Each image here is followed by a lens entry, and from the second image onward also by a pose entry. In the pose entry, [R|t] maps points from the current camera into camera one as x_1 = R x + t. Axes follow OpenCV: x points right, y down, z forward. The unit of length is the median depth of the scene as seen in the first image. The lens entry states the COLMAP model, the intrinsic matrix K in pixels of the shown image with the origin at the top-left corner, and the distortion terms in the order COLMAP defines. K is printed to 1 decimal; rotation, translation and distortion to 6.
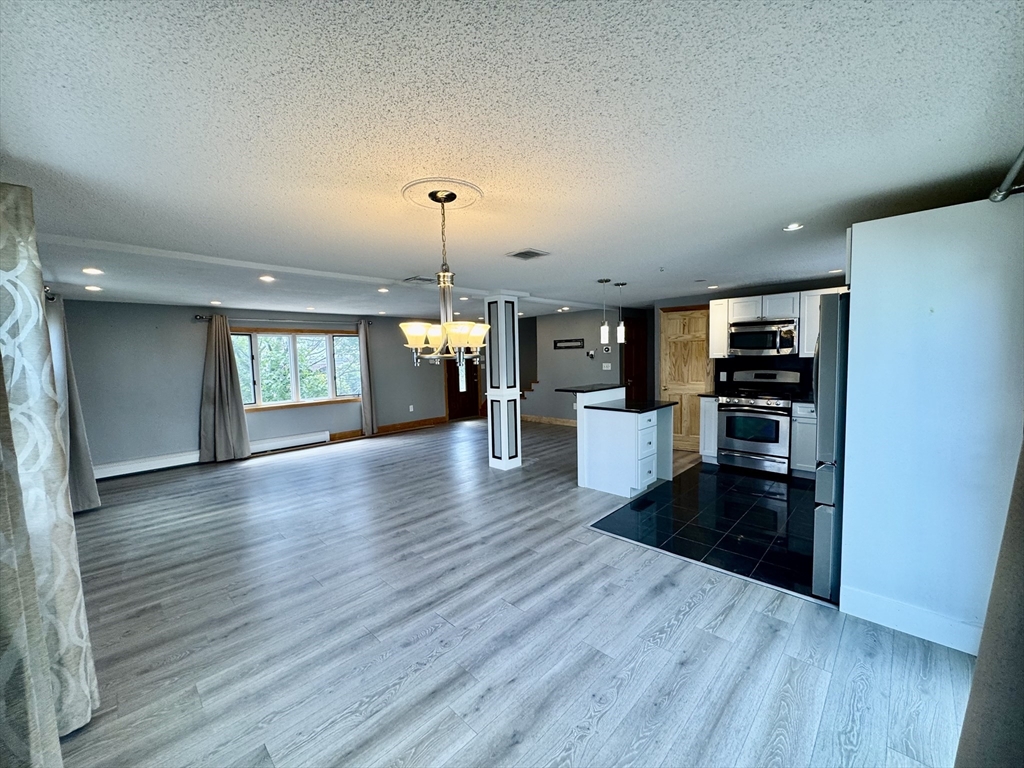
lens RADIAL K [[409.2, 0, 512.0], [0, 409.2, 384.0], [0, 0, 1]] dist [-0.000400, -0.000109]
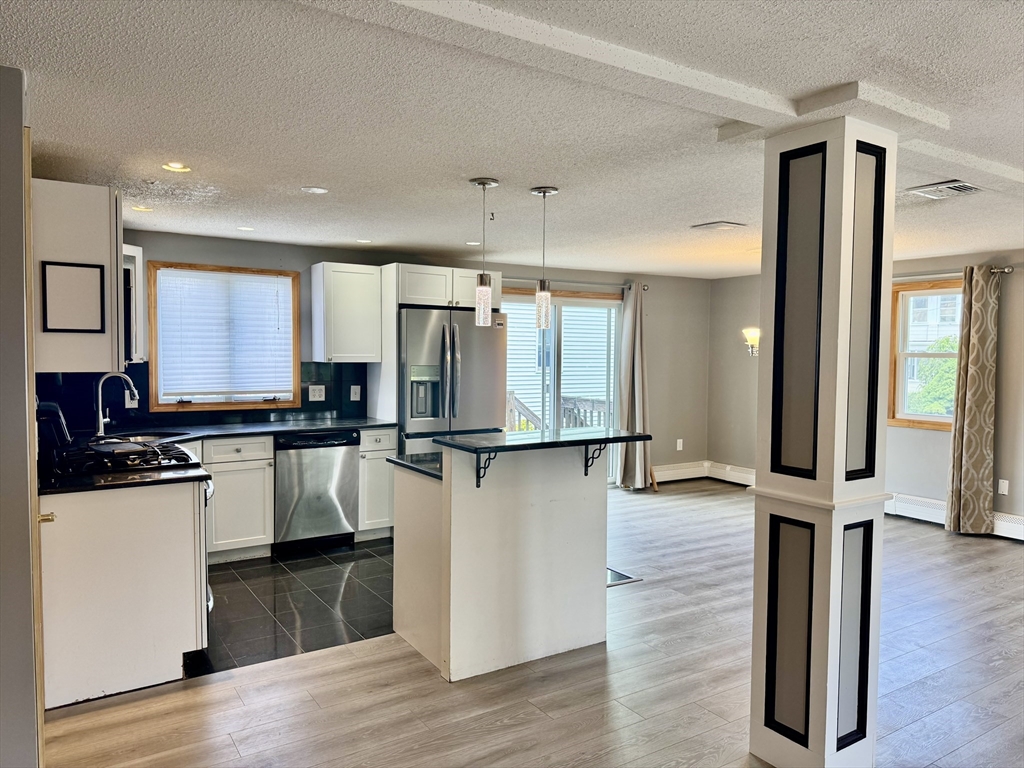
lens RADIAL K [[716.5, 0, 514.1], [0, 716.5, 384.7], [0, 0, 1]] dist [0.096556, -0.122531]
pose [[-0.973975, 0.004040, 0.226618, 0.066779], [0.030579, 0.993042, 0.113721, -0.112269], [-0.224581, 0.117691, -0.967322, 1.532871]]
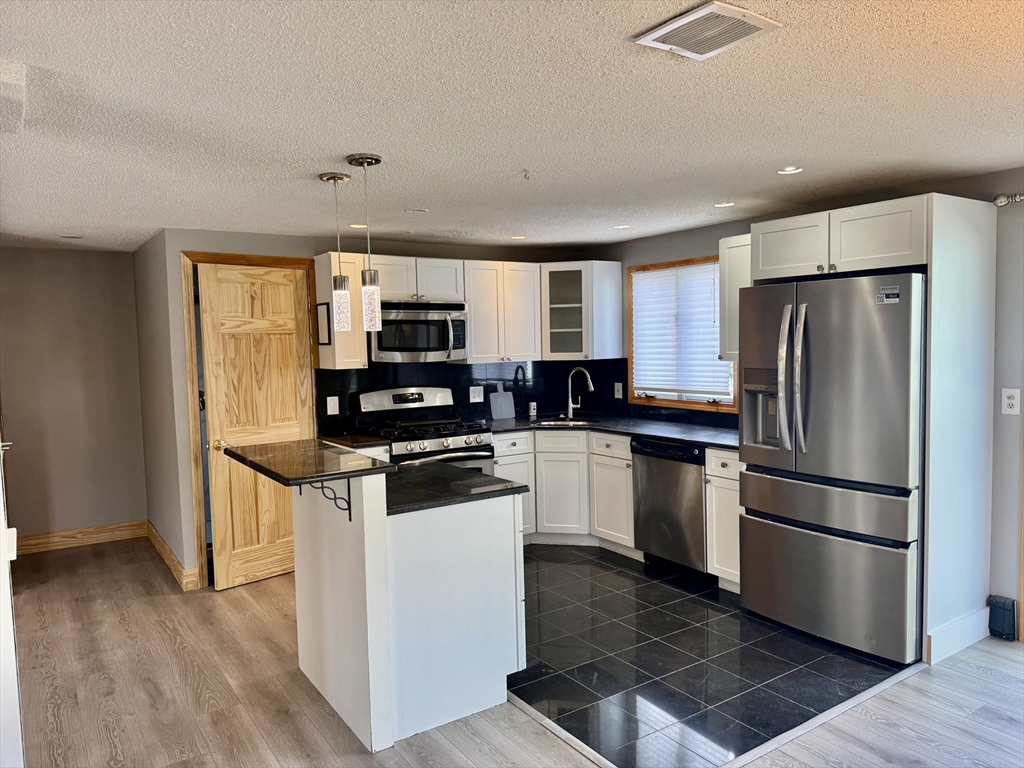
lens RADIAL K [[716.5, 0, 514.1], [0, 716.5, 384.7], [0, 0, 1]] dist [0.096556, -0.122531]
pose [[0.206259, -0.041141, 0.977632, -0.332808], [0.089418, 0.995728, 0.023037, -0.048077], [-0.974403, 0.082667, 0.209056, 0.640505]]
